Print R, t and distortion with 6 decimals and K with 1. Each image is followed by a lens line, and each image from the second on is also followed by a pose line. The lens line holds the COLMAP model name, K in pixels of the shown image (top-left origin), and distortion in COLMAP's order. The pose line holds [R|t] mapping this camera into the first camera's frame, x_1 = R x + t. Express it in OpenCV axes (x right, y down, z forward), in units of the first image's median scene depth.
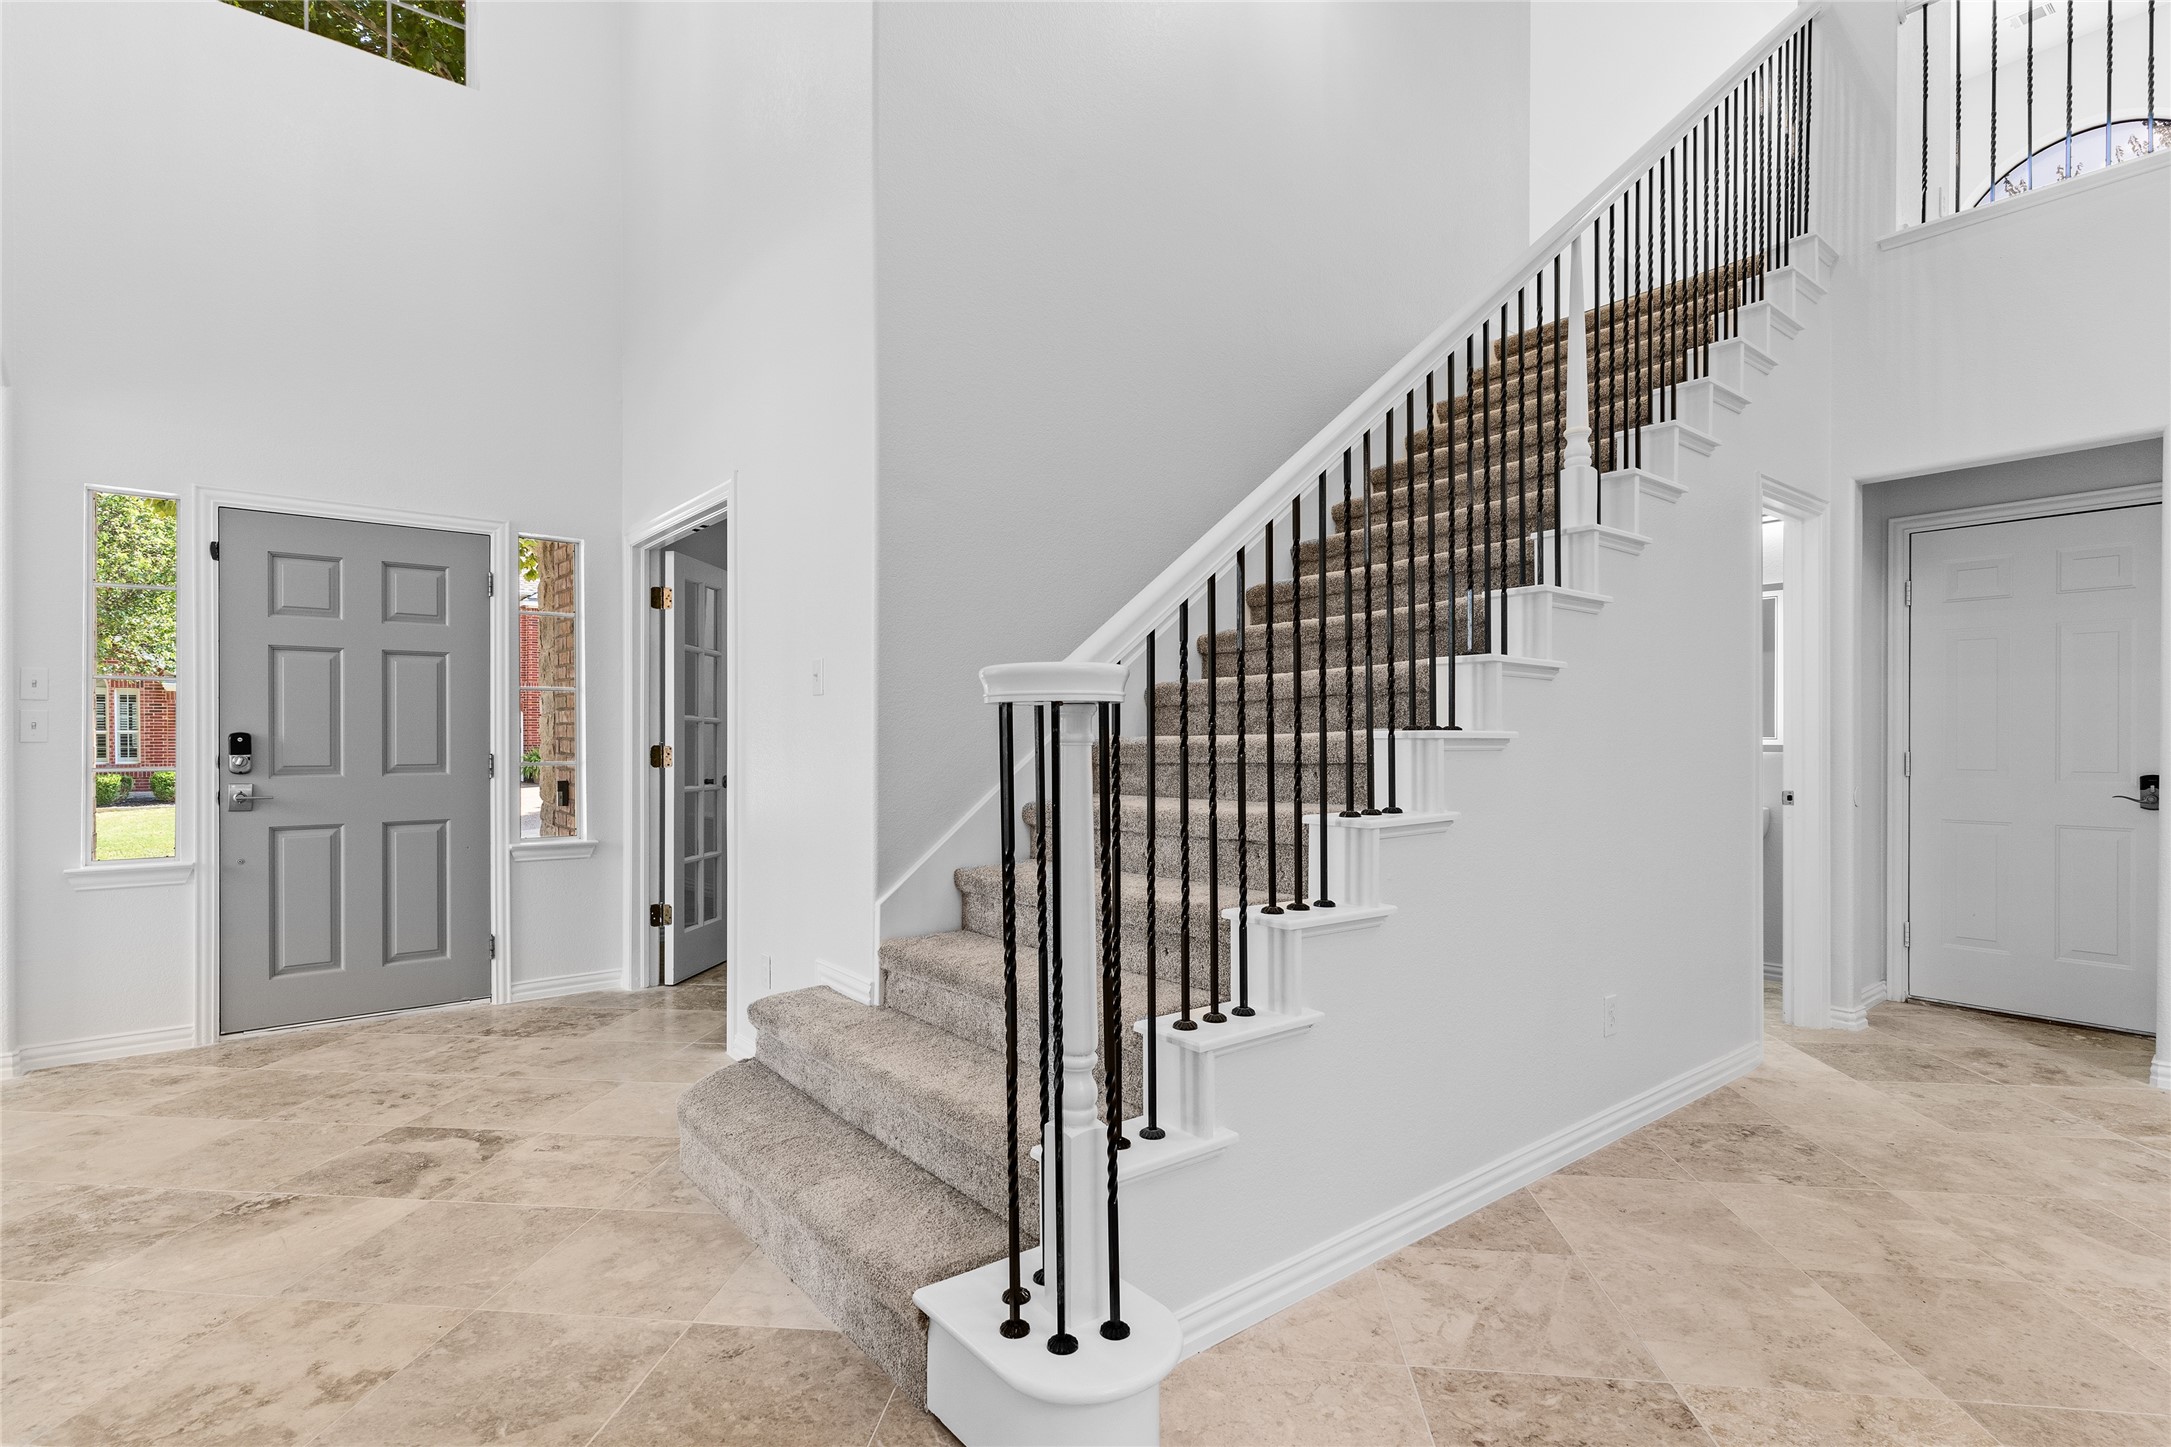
lens RADIAL K [[1047.4, 0, 1083.2], [0, 1047.4, 737.1], [0, 0, 1]] dist [-0.000051, 0.000139]
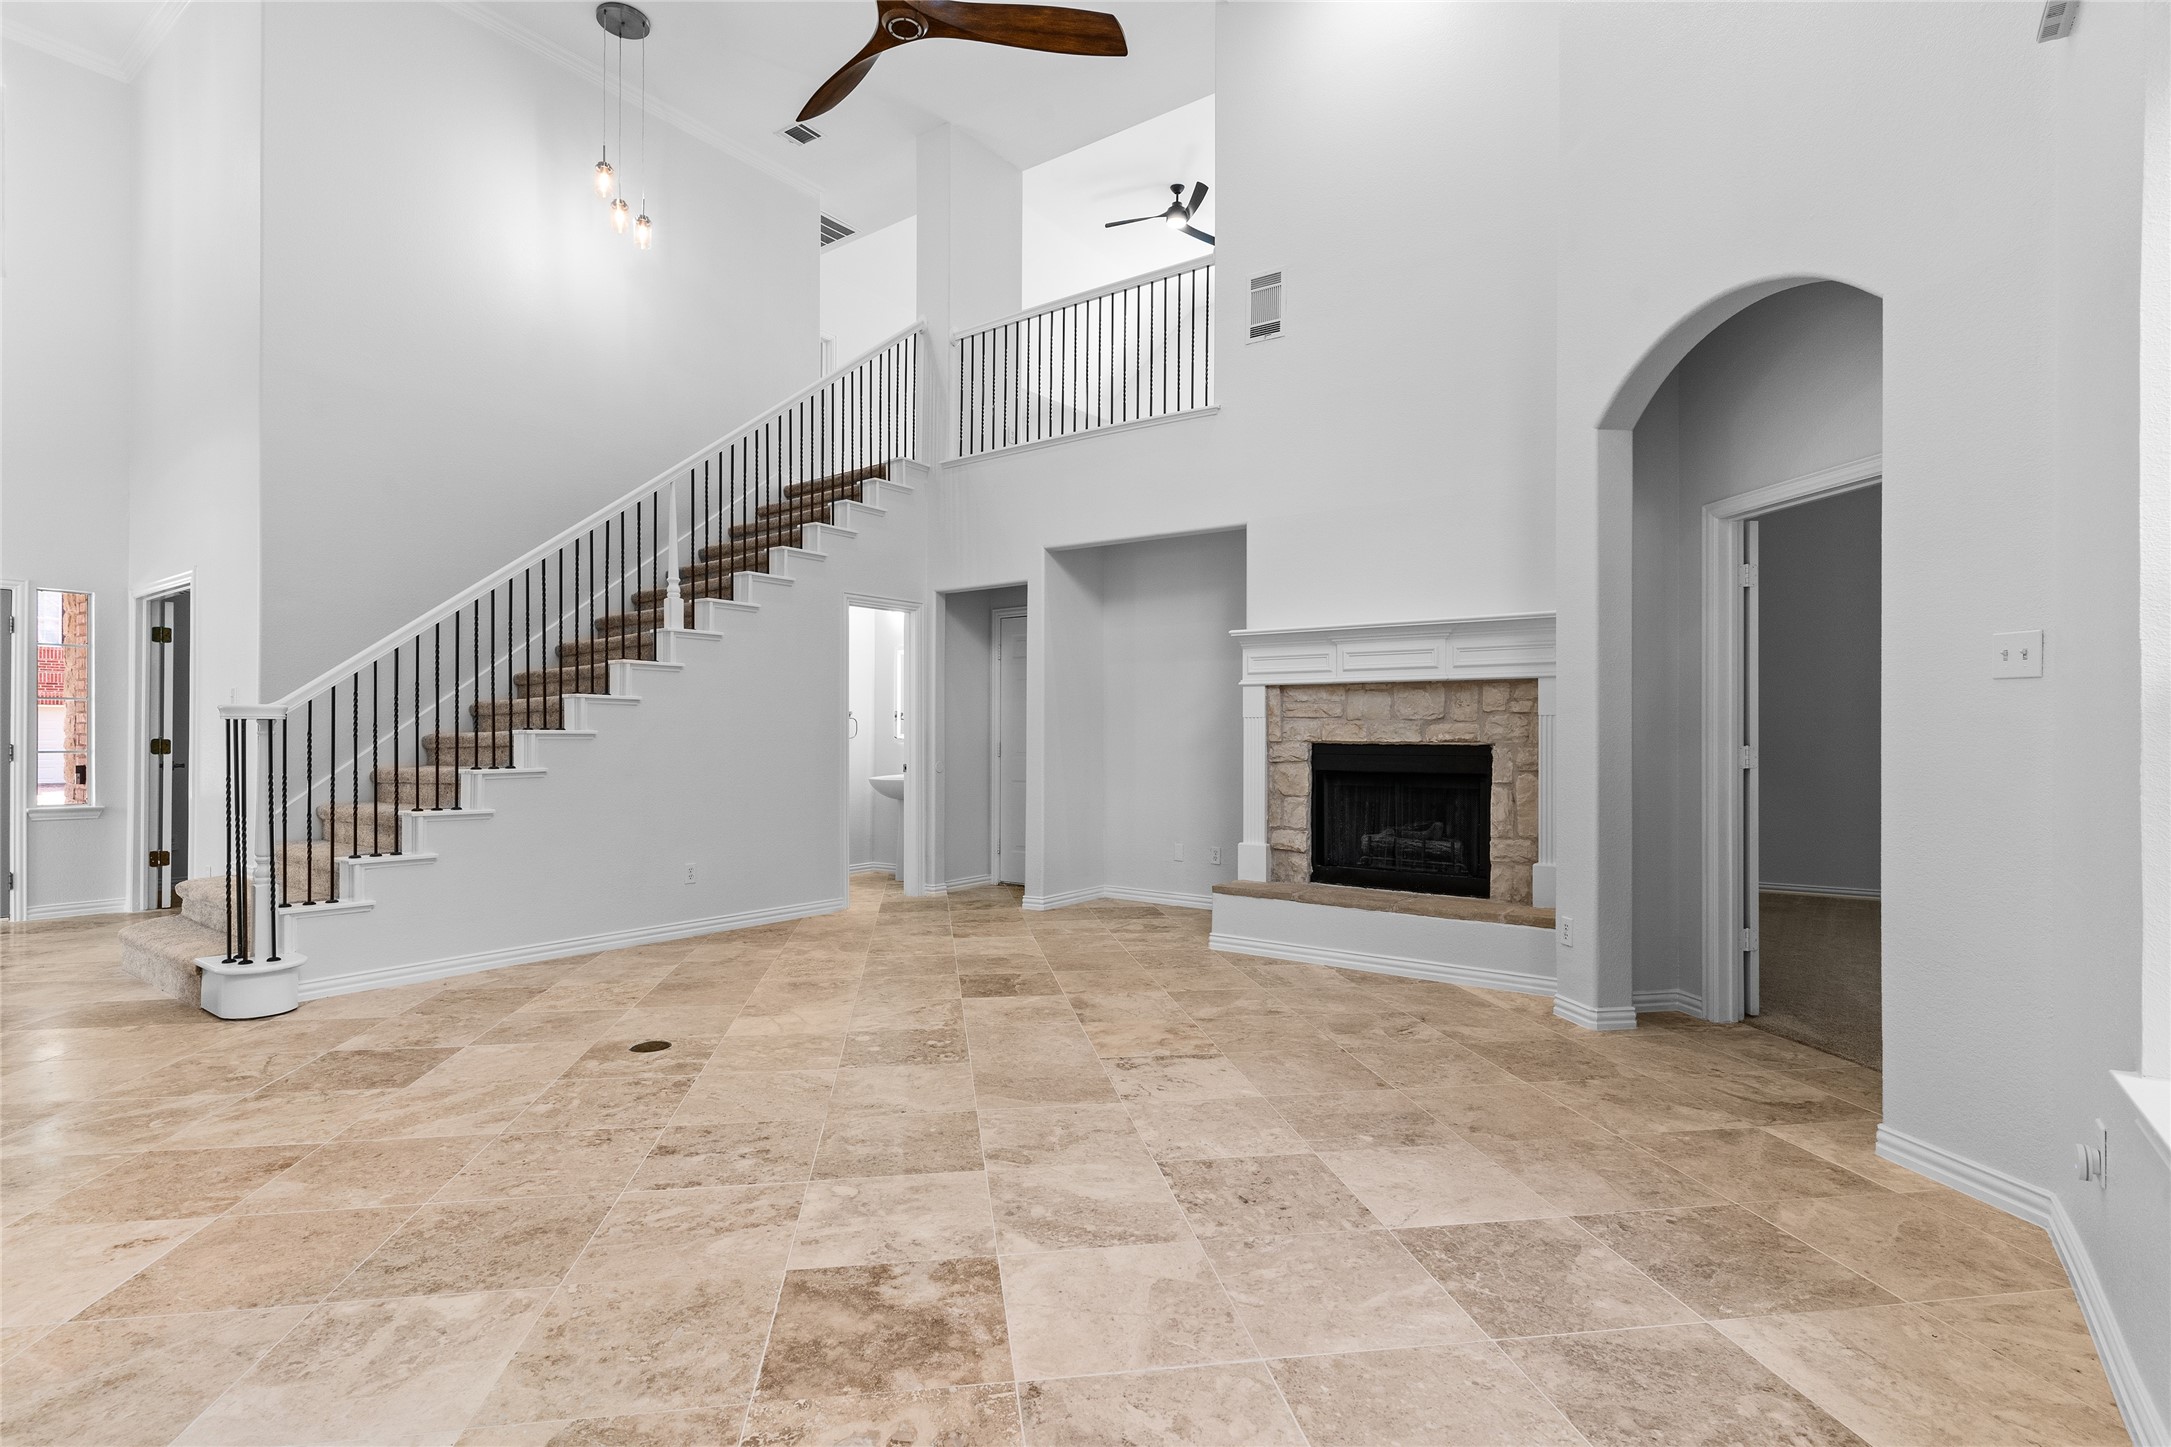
lens RADIAL K [[1047.1, 0, 1080.6], [0, 1047.1, 726.9], [0, 0, 1]] dist [0.004705, -0.002253]
pose [[0.967446, 0.003319, 0.253054, 0.813887], [-0.001329, 0.999967, -0.008034, 0.002253], [-0.253072, 0.007436, 0.967419, -1.267279]]
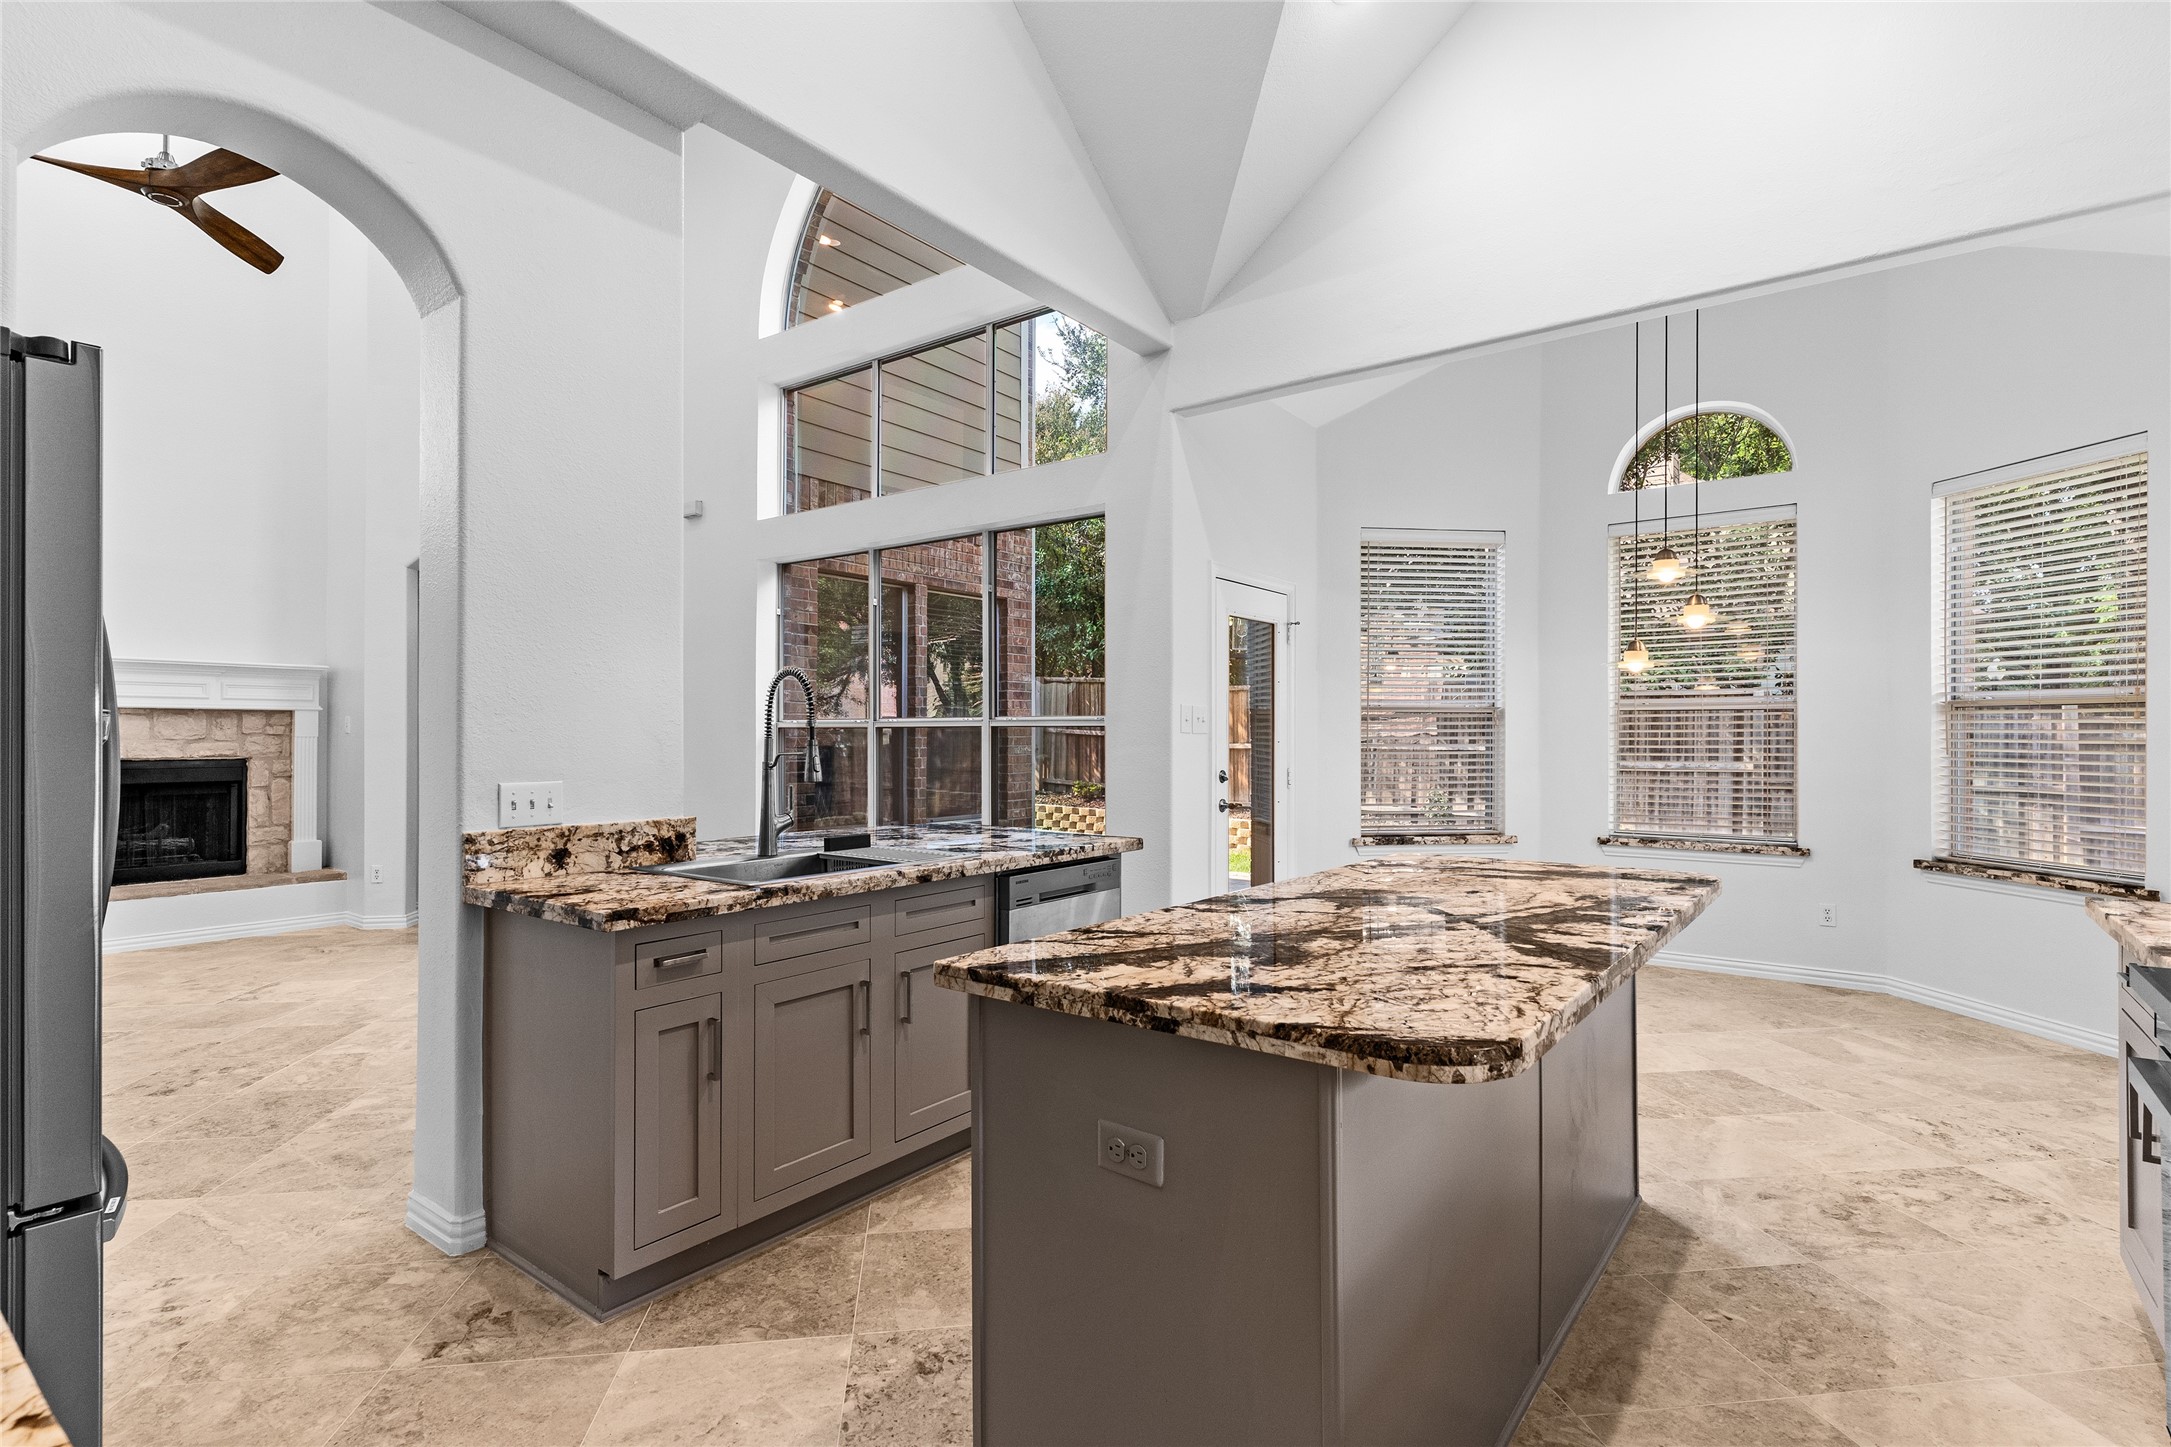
lens RADIAL K [[1047.4, 0, 1083.2], [0, 1047.4, 737.1], [0, 0, 1]] dist [-0.000051, 0.000139]
pose [[-0.245787, -0.002961, 0.969319, -0.990205], [-0.001457, 0.999995, 0.002686, -0.044583], [-0.969323, -0.000752, -0.245790, -0.944293]]
